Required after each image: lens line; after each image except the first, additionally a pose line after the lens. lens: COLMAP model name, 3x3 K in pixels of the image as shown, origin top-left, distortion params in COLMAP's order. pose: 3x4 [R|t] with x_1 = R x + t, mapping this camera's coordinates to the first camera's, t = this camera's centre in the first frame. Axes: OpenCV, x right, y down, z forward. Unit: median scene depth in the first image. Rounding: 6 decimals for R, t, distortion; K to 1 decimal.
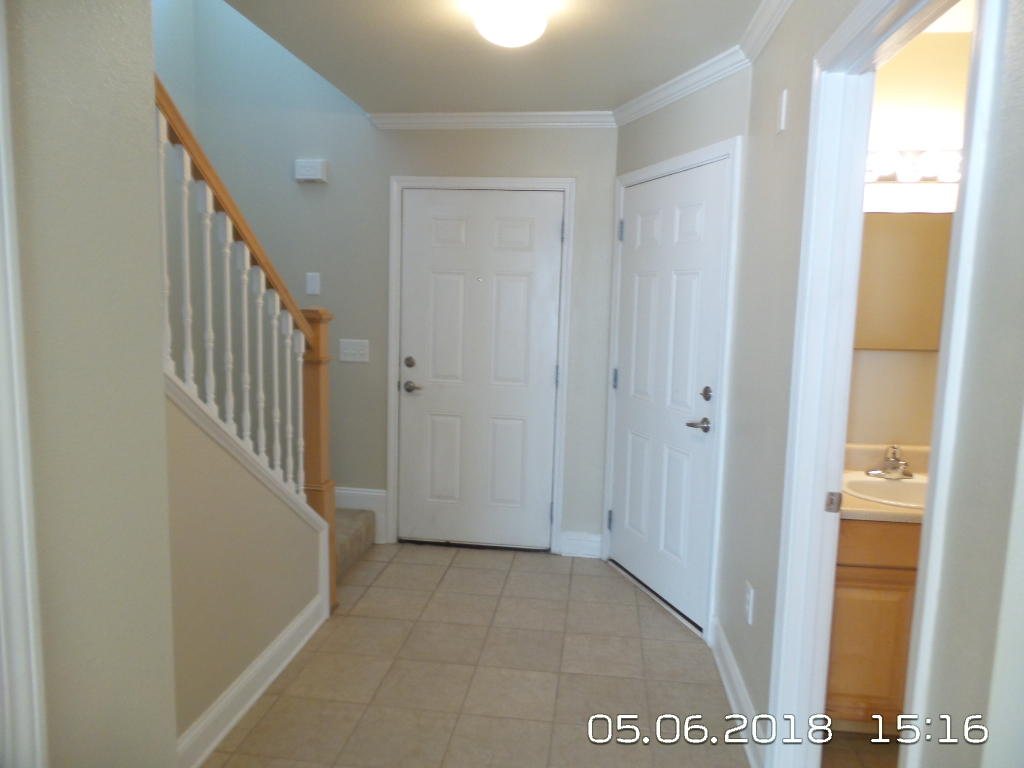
lens RADIAL K [[707.0, 0, 513.6], [0, 707.0, 397.0], [0, 0, 1]] dist [-0.009155, 0.013047]
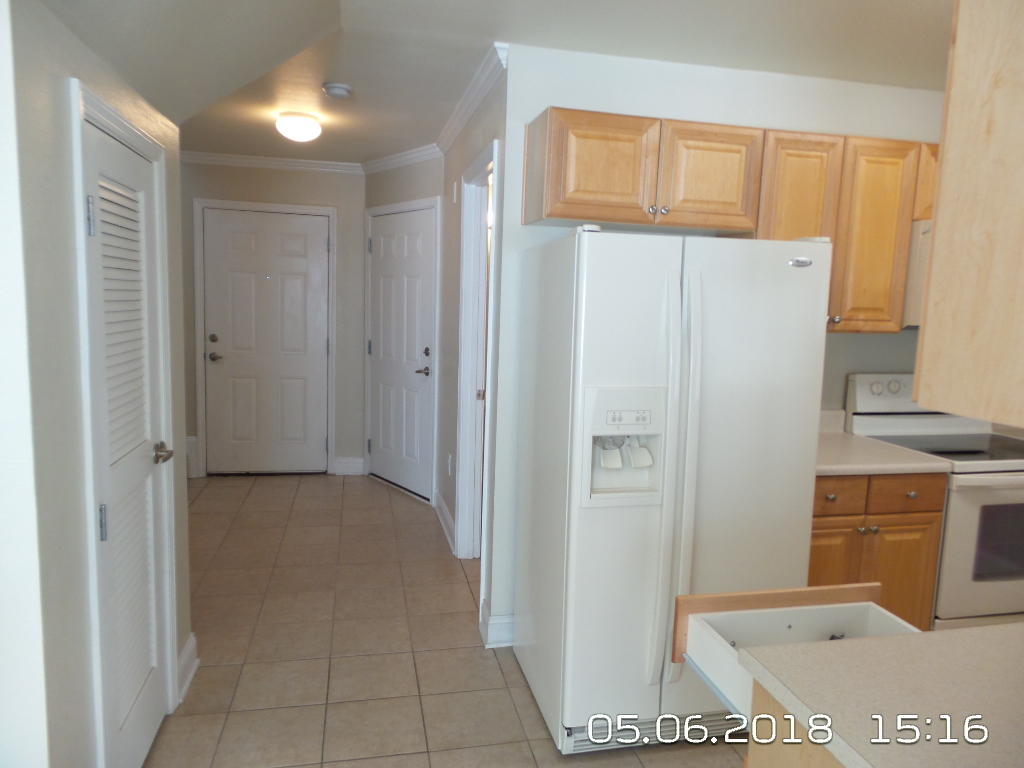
lens RADIAL K [[707.0, 0, 512.1], [0, 707.0, 395.1], [0, 0, 1]] dist [-0.009155, 0.013047]
pose [[0.942351, -0.035680, 0.332720, -0.066791], [0.033611, 0.999363, 0.011976, 0.064577], [-0.332935, -0.000102, 0.942950, -0.467134]]
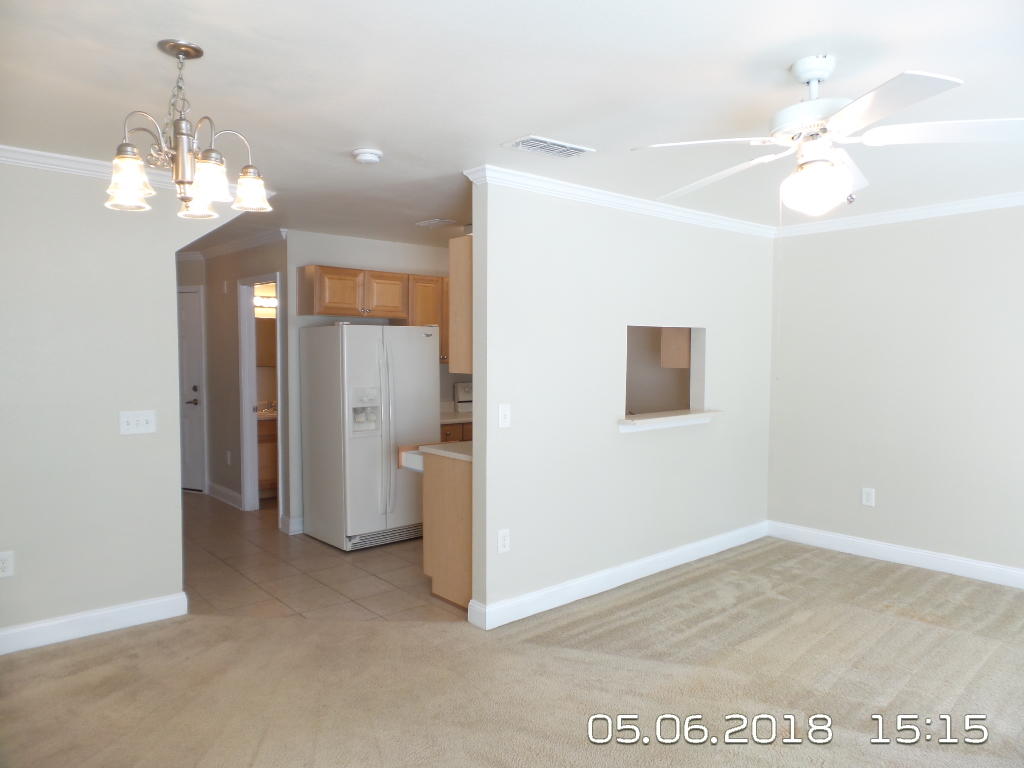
lens RADIAL K [[707.0, 0, 513.5], [0, 707.0, 396.4], [0, 0, 1]] dist [-0.009155, 0.013047]
pose [[0.670497, -0.062631, 0.739264, -0.602537], [0.107442, 0.994123, -0.013224, 0.132889], [-0.734091, 0.088294, 0.673286, -1.086705]]
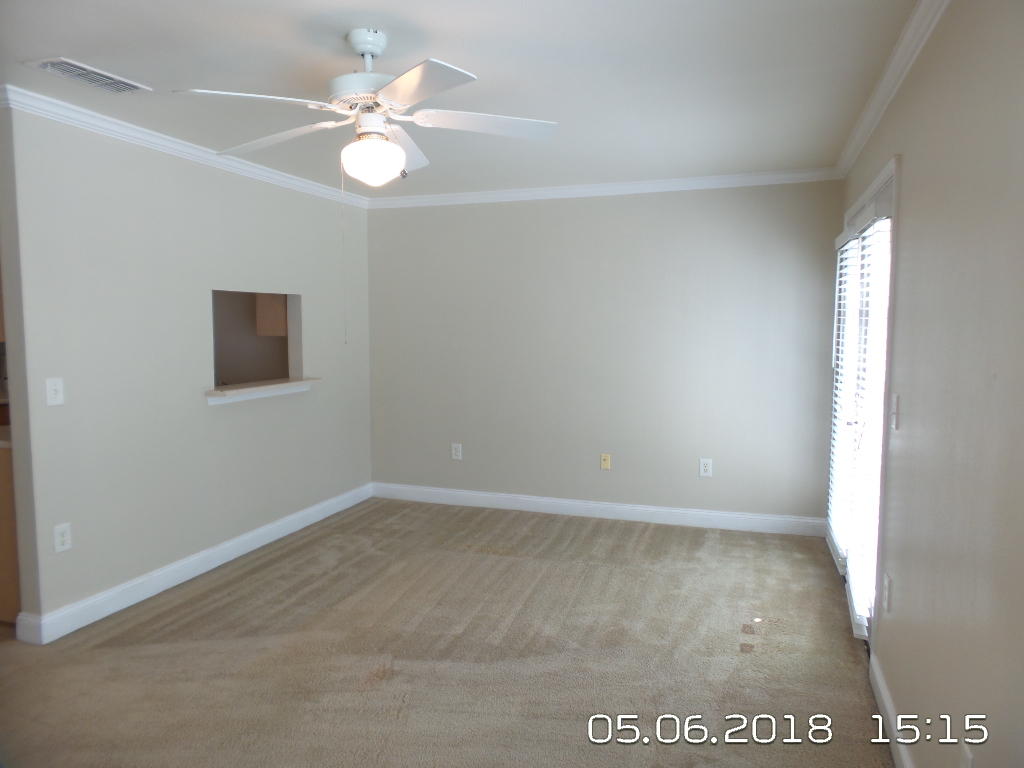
lens RADIAL K [[707.0, 0, 518.8], [0, 707.0, 396.9], [0, 0, 1]] dist [-0.009155, 0.013047]
pose [[0.207027, -0.115138, 0.971536, -0.582640], [0.122443, 0.988292, 0.091032, 0.142804], [-0.970643, 0.100112, 0.218701, -1.126220]]
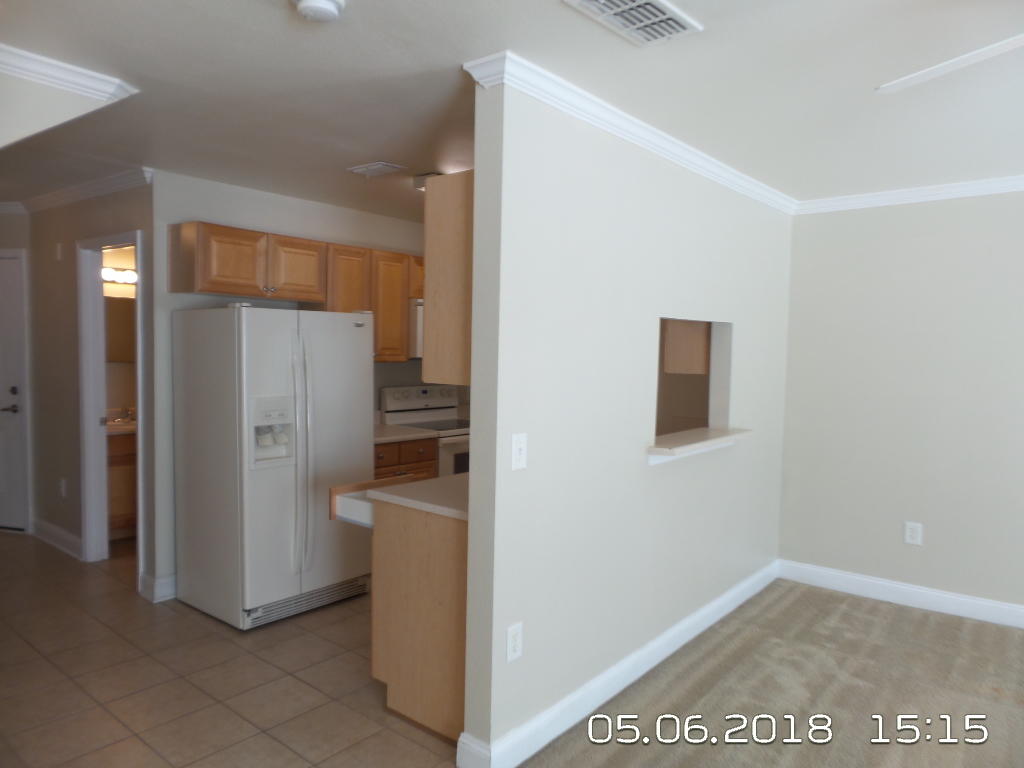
lens RADIAL K [[707.0, 0, 519.6], [0, 707.0, 393.5], [0, 0, 1]] dist [-0.009155, 0.013047]
pose [[0.528236, -0.062356, 0.846805, -0.423597], [0.101866, 0.994751, 0.009706, 0.087935], [-0.842965, 0.081134, 0.531815, -0.758964]]
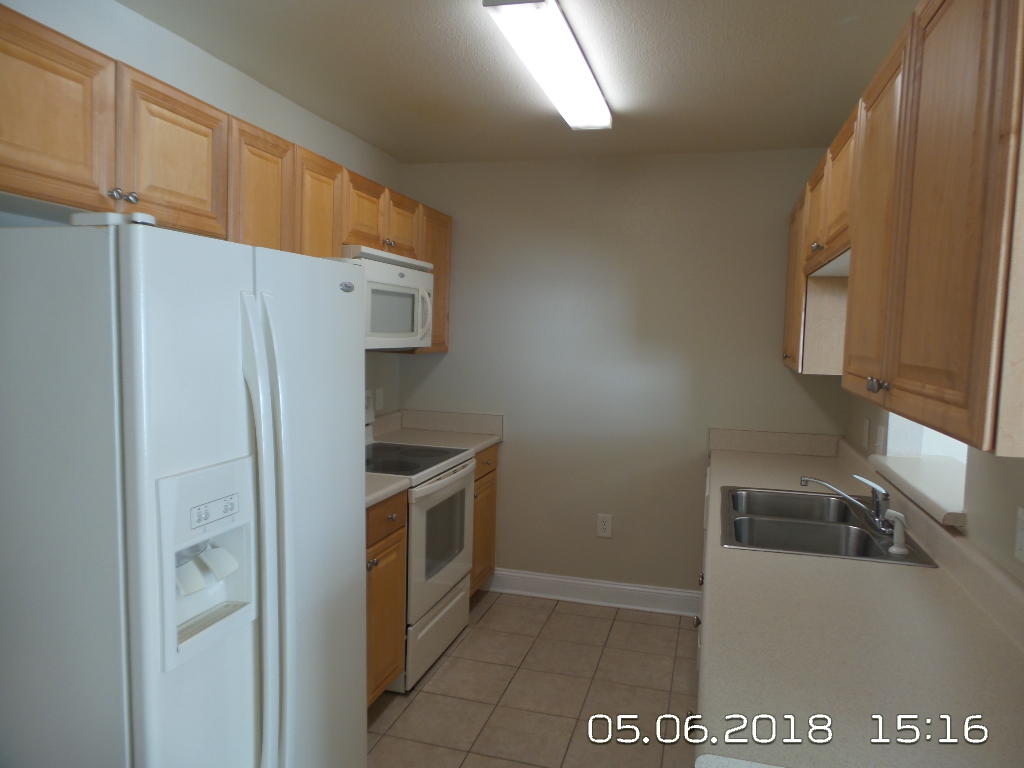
lens RADIAL K [[707.0, 0, 521.7], [0, 707.0, 391.2], [0, 0, 1]] dist [-0.009155, 0.013047]
pose [[0.150485, -0.095051, 0.984032, -0.129779], [0.097960, 0.991902, 0.080830, 0.016009], [-0.983747, 0.084232, 0.158578, -0.197807]]
